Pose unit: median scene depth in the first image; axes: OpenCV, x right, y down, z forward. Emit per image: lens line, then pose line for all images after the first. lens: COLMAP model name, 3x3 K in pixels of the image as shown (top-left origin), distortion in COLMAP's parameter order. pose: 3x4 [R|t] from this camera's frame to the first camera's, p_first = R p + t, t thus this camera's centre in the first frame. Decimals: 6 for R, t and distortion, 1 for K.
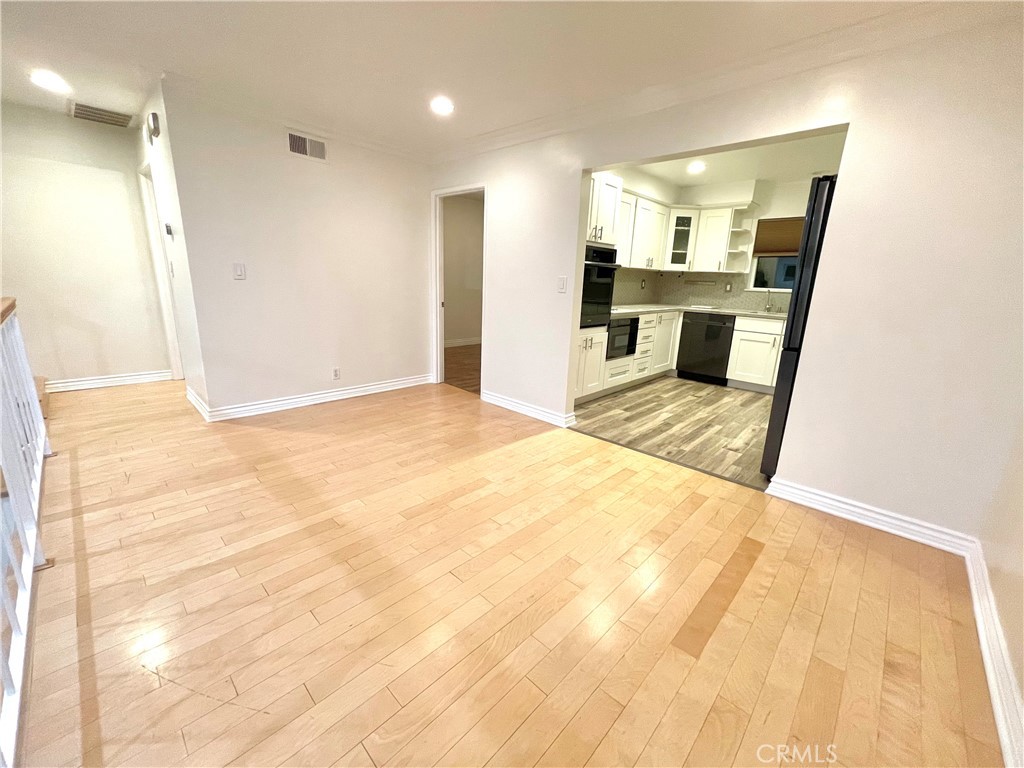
lens RADIAL K [[423.3, 0, 511.5], [0, 423.3, 377.4], [0, 0, 1]] dist [-0.002143, 0.000074]
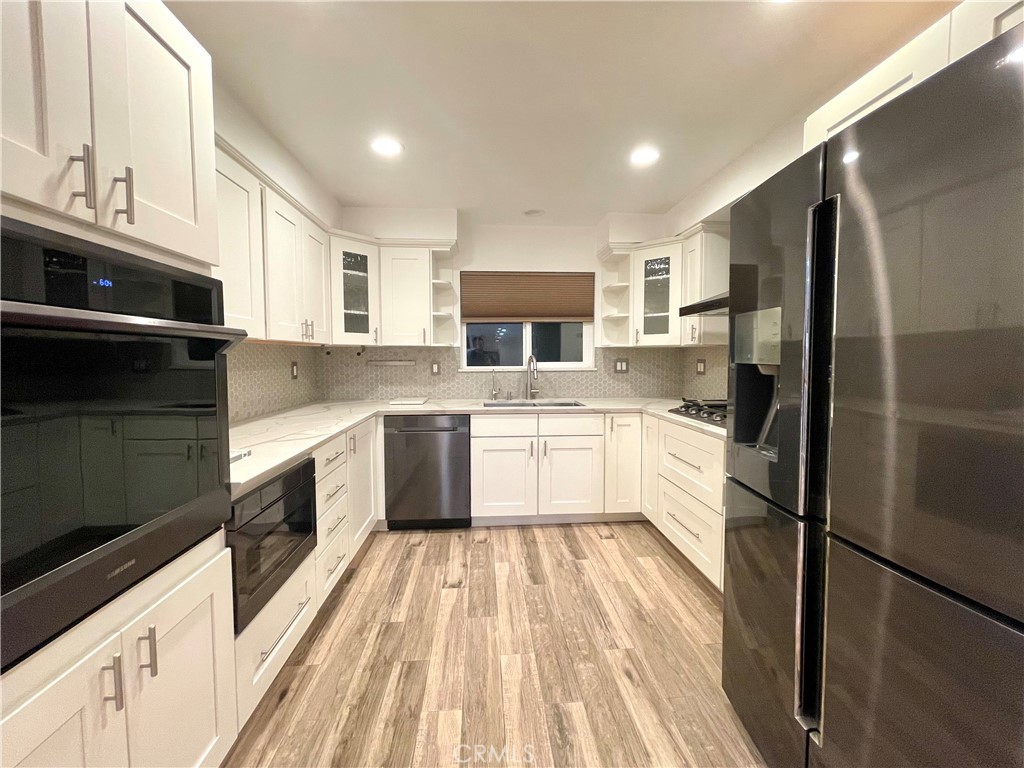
lens RADIAL K [[401.0, 0, 502.8], [0, 401.0, 382.3], [0, 0, 1]] dist [-0.001362, -0.000097]
pose [[0.677811, -0.086966, 0.730075, 0.148304], [0.196026, 0.978412, -0.065445, -0.151637], [-0.708623, 0.187473, 0.680226, 0.591497]]
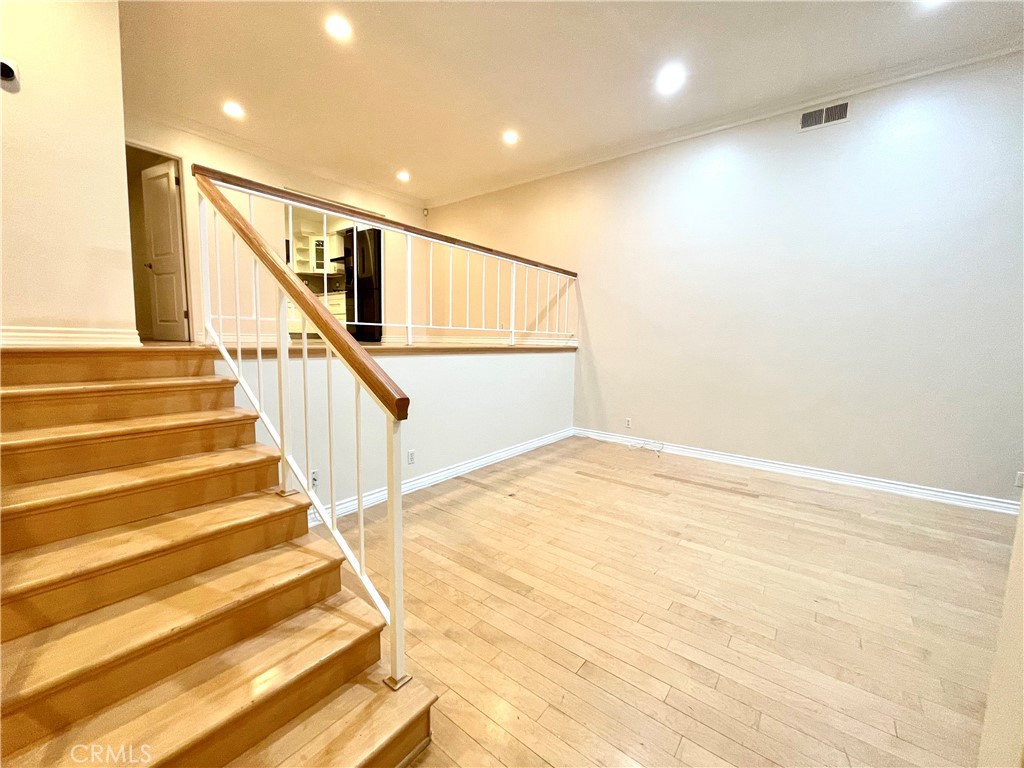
lens RADIAL K [[412.9, 0, 509.8], [0, 412.9, 382.0], [0, 0, 1]] dist [-0.000969, 0.000049]
pose [[-0.113903, -0.148677, 0.982304, -1.191239], [0.196953, 0.965736, 0.169007, 0.123941], [-0.973774, 0.212718, -0.080718, 0.277042]]
